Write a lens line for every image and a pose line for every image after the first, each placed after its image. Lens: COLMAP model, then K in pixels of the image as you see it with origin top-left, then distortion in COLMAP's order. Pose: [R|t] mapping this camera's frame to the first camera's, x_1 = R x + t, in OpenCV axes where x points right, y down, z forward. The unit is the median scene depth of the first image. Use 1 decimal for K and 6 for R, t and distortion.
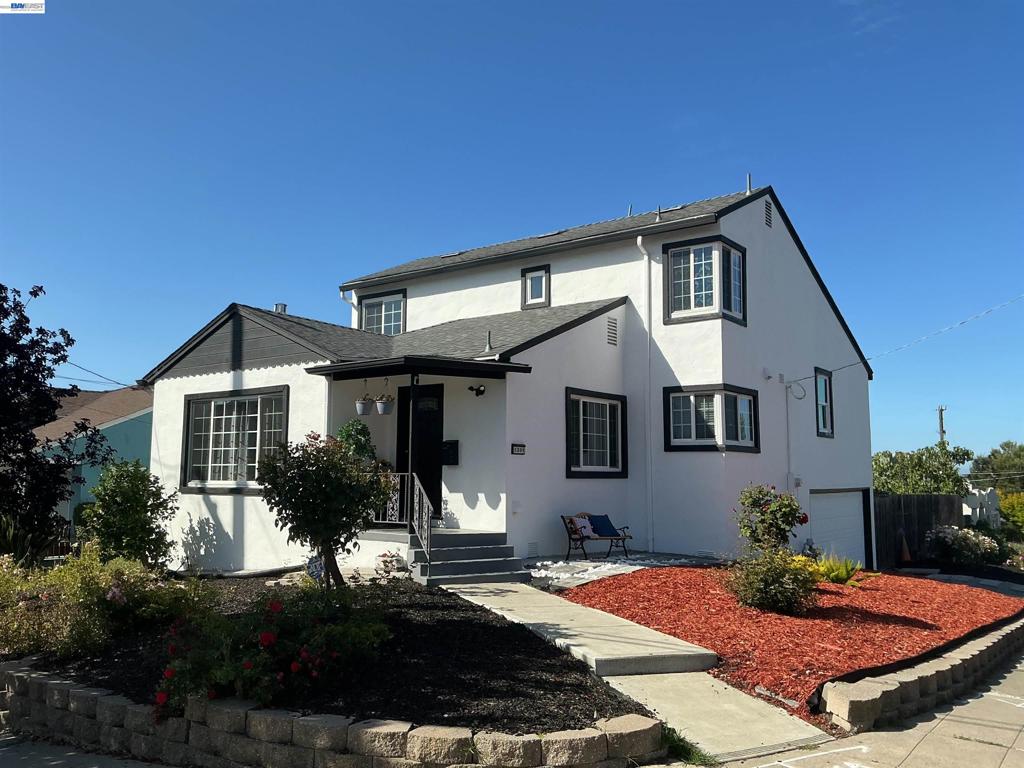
lens RADIAL K [[831.7, 0, 514.9], [0, 831.7, 380.1], [0, 0, 1]] dist [0.106686, -0.192447]
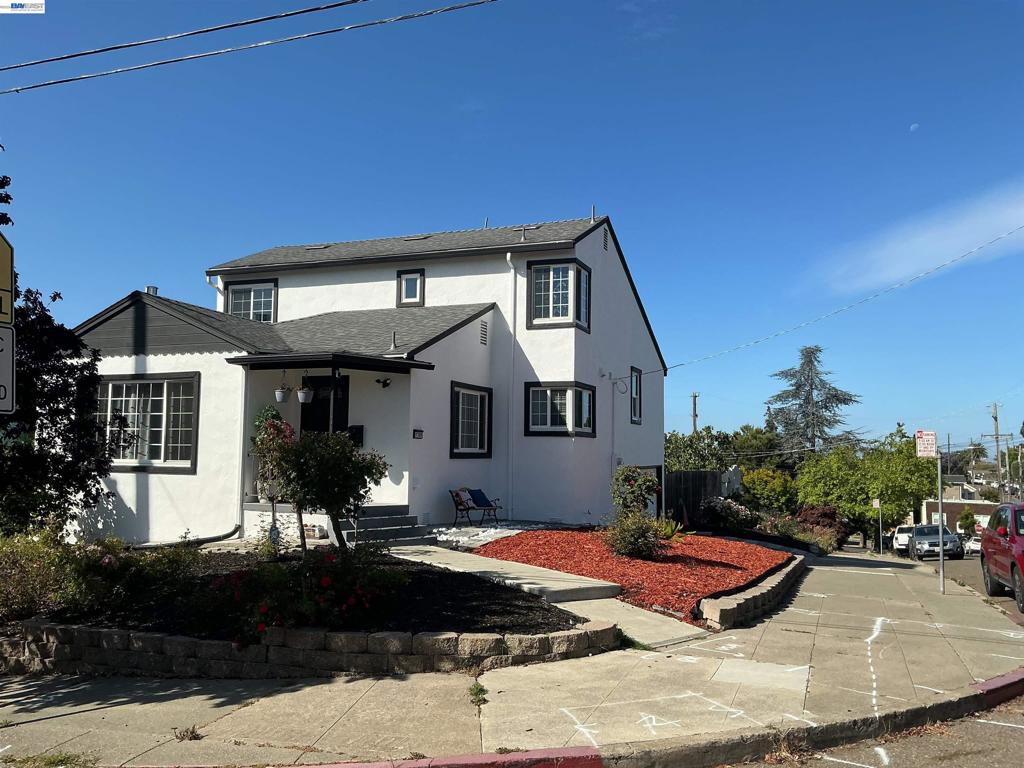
lens RADIAL K [[831.7, 0, 508.4], [0, 831.7, 378.4], [0, 0, 1]] dist [0.106686, -0.192447]
pose [[0.965982, 0.029955, 0.256870, -0.154842], [-0.036977, 0.999062, 0.022549, -0.023363], [-0.255954, -0.031281, 0.966183, -0.147393]]
